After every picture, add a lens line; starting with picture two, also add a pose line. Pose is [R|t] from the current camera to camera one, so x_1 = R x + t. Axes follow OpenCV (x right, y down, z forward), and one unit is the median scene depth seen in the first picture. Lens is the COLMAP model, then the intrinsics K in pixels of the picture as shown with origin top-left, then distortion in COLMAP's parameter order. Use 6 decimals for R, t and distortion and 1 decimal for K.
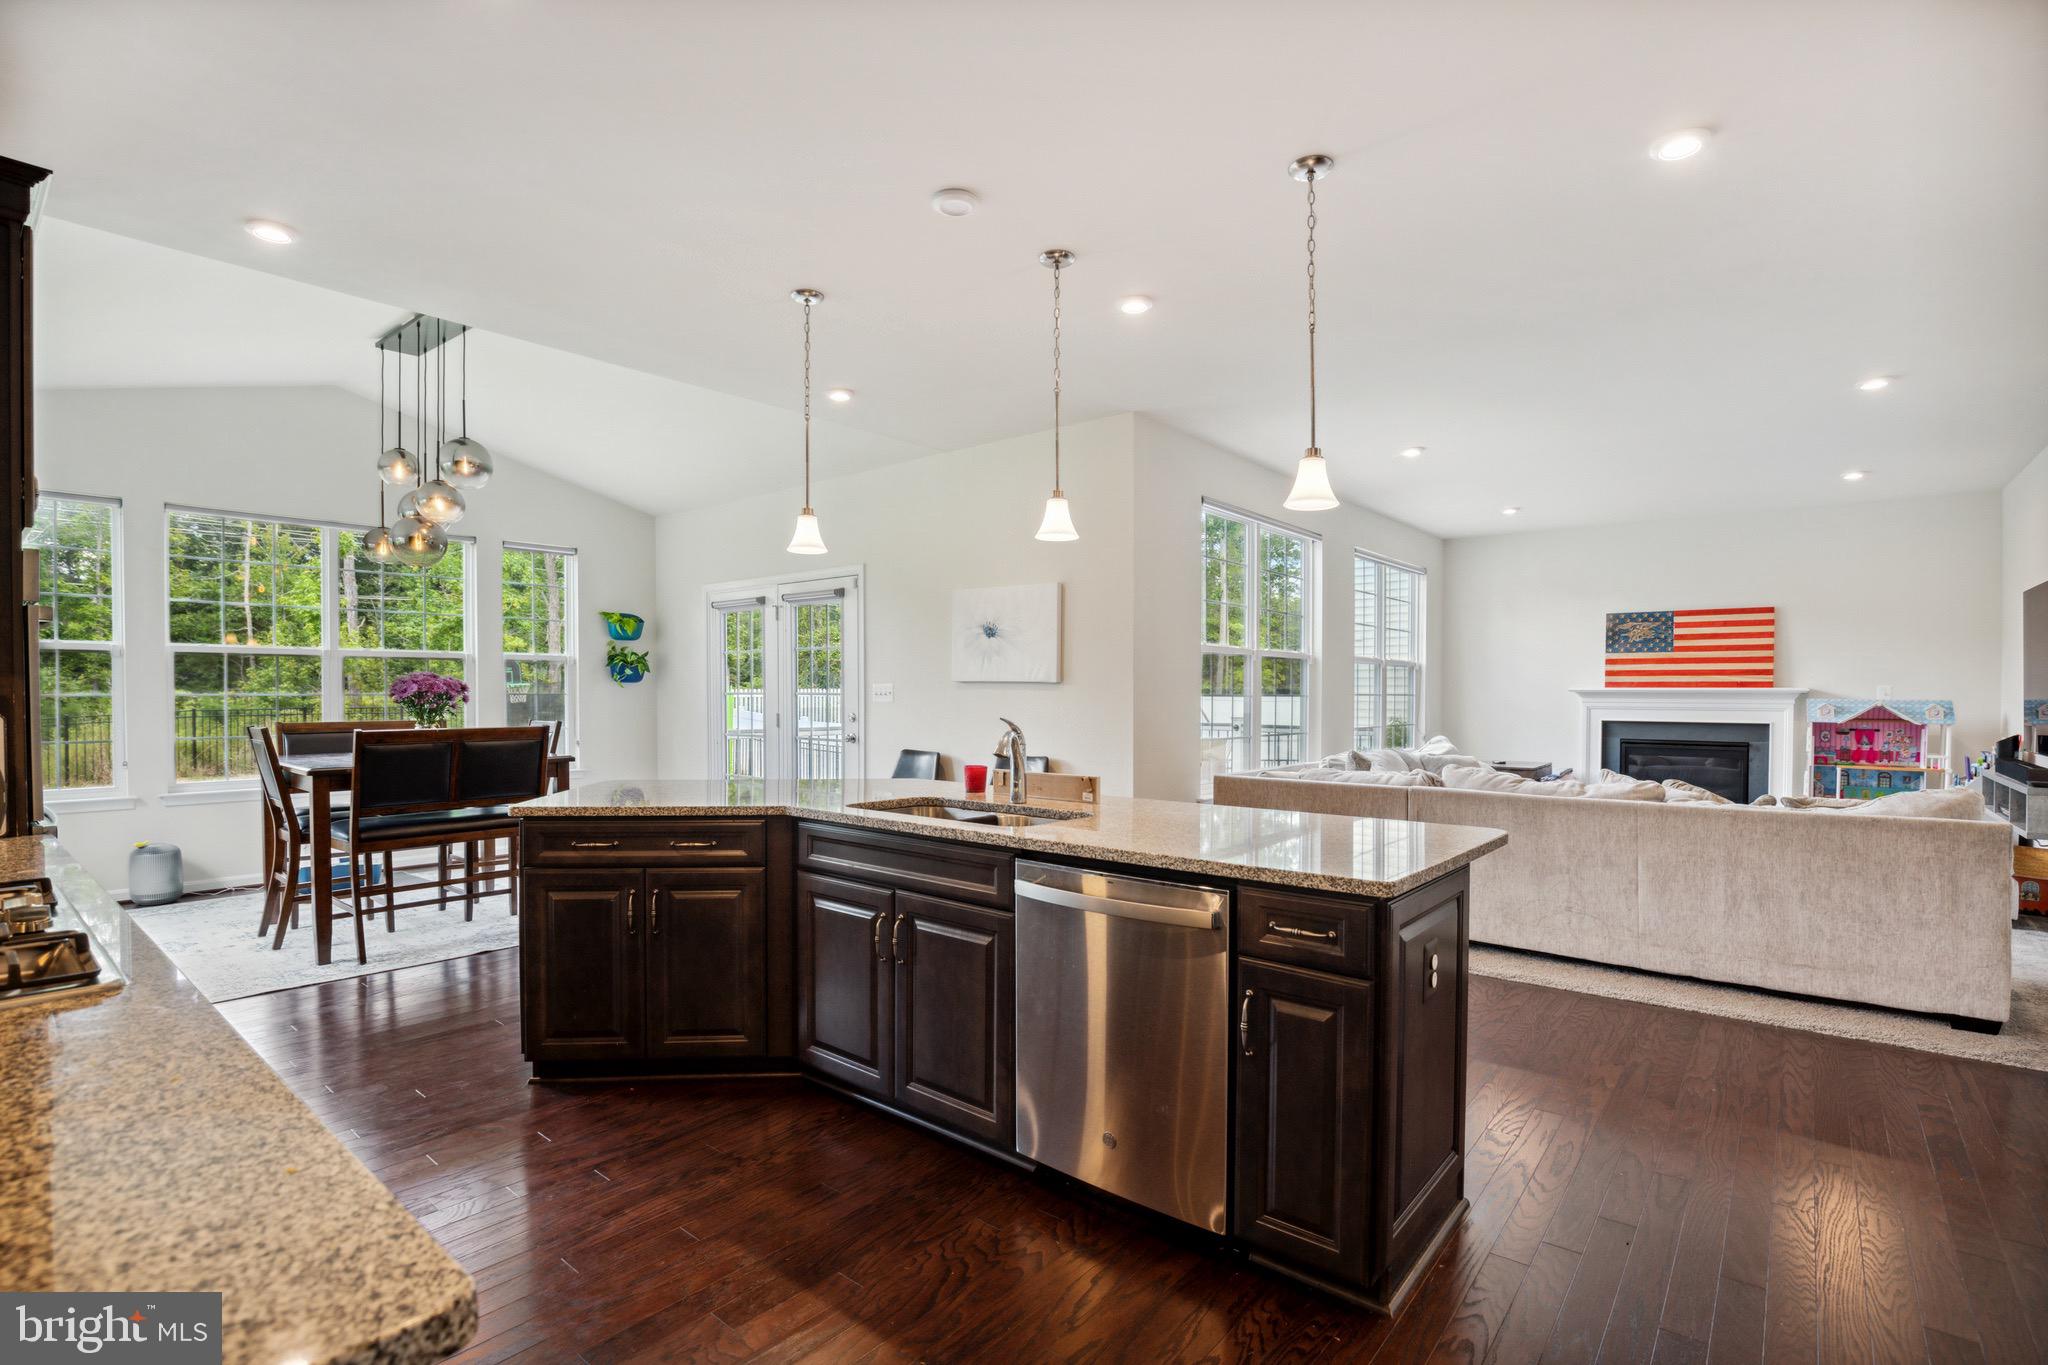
lens RADIAL K [[938.2, 0, 1021.7], [0, 938.2, 676.0], [0, 0, 1]] dist [0.001386, 0.000049]
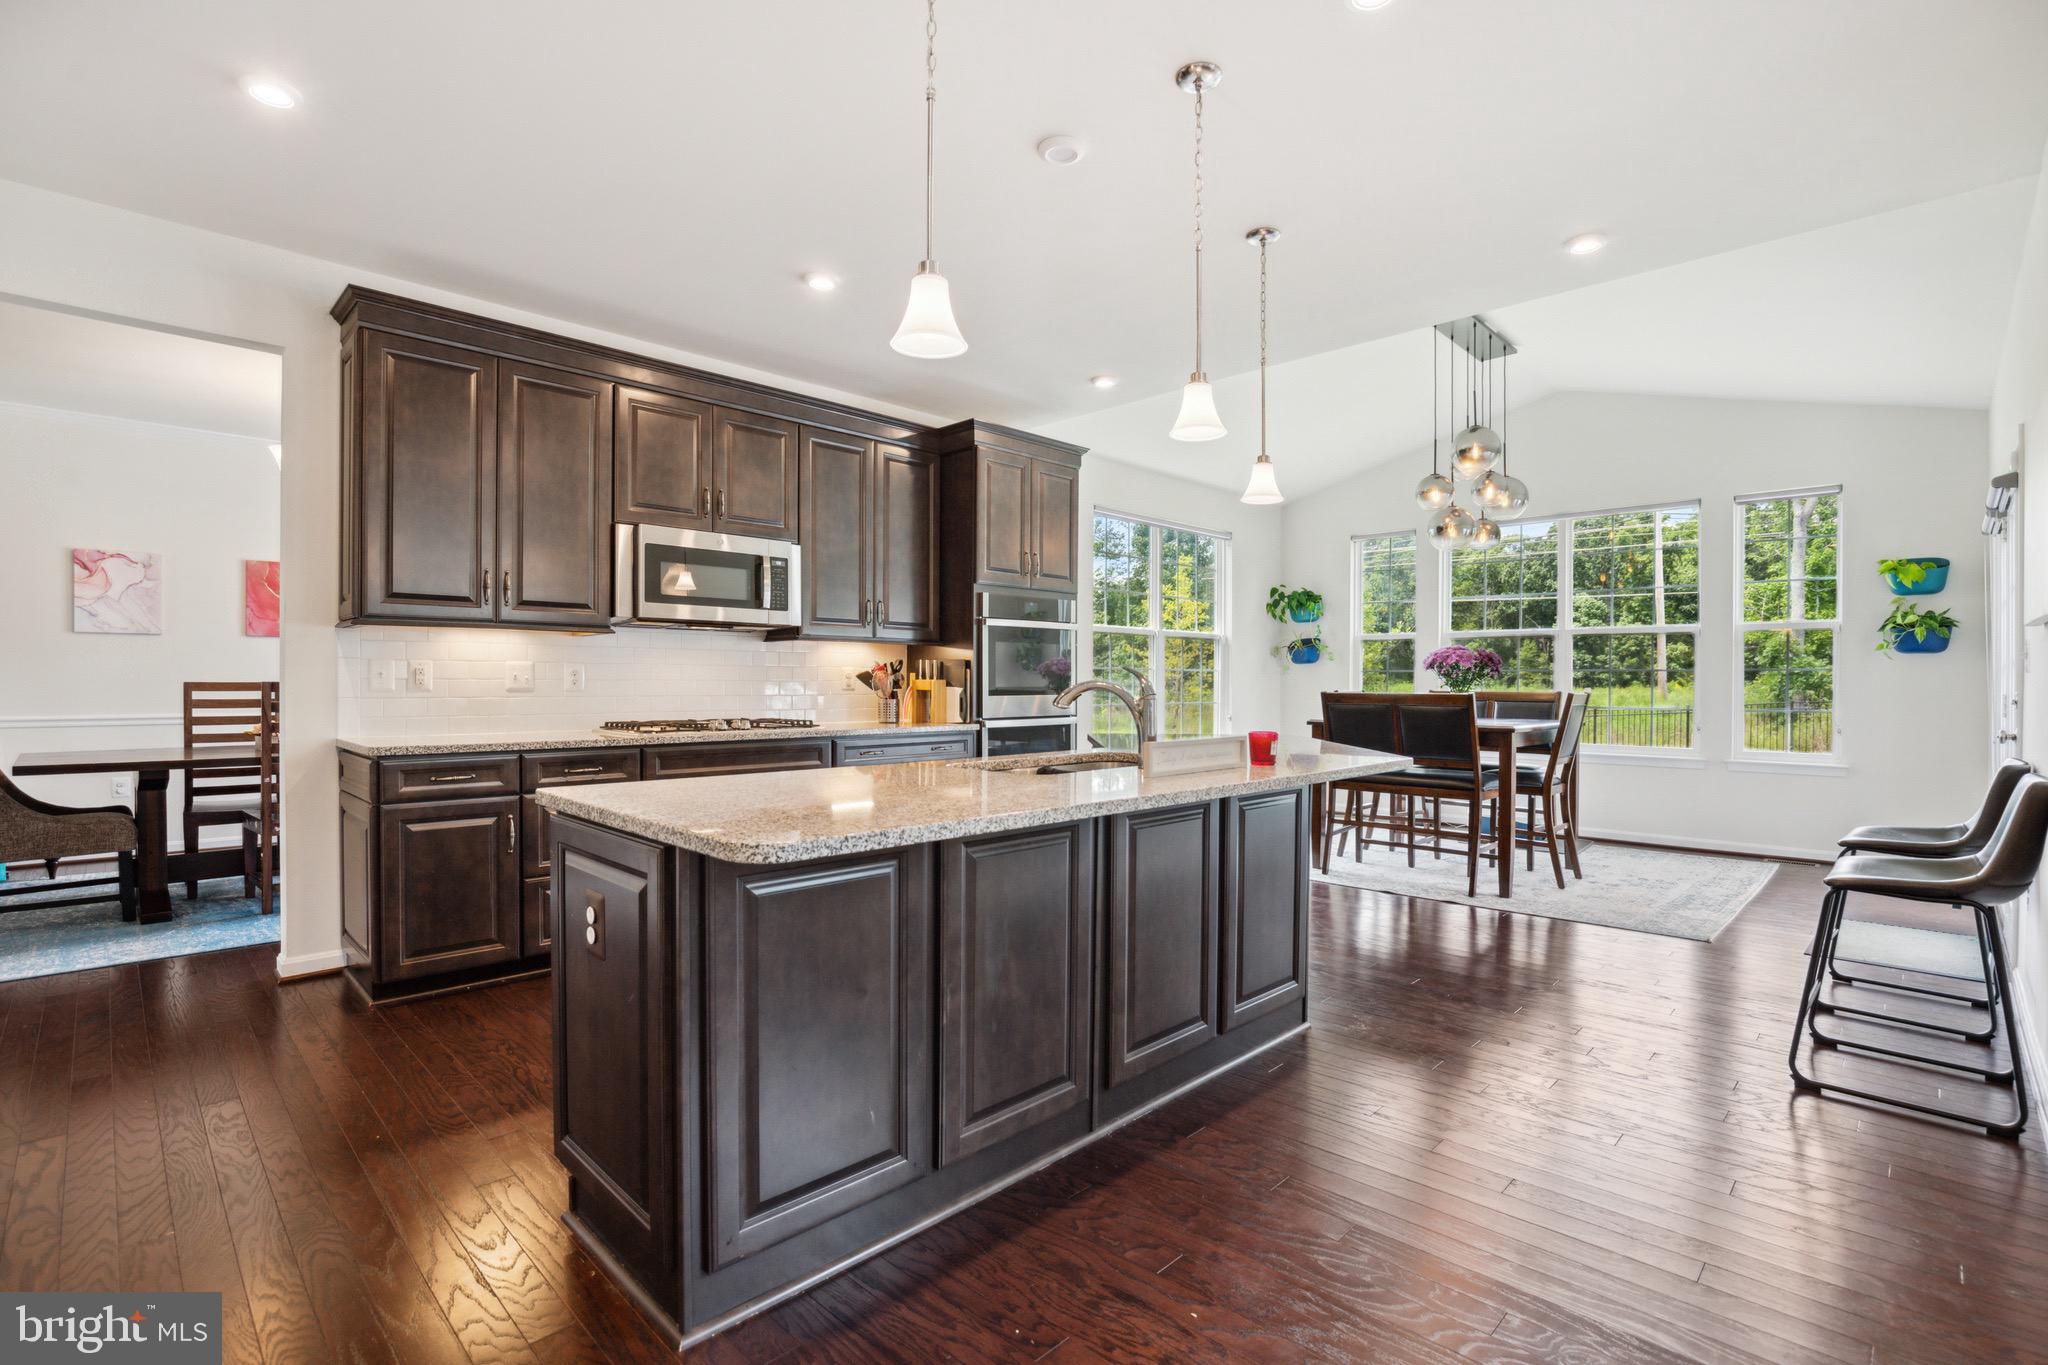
lens RADIAL K [[938.2, 0, 1021.7], [0, 938.2, 676.0], [0, 0, 1]] dist [0.001386, 0.000049]
pose [[-0.084693, -0.000655, -0.996407, 0.511264], [0.002503, 0.999996, -0.000870, 0.031704], [0.996404, -0.002567, -0.084691, 0.578482]]
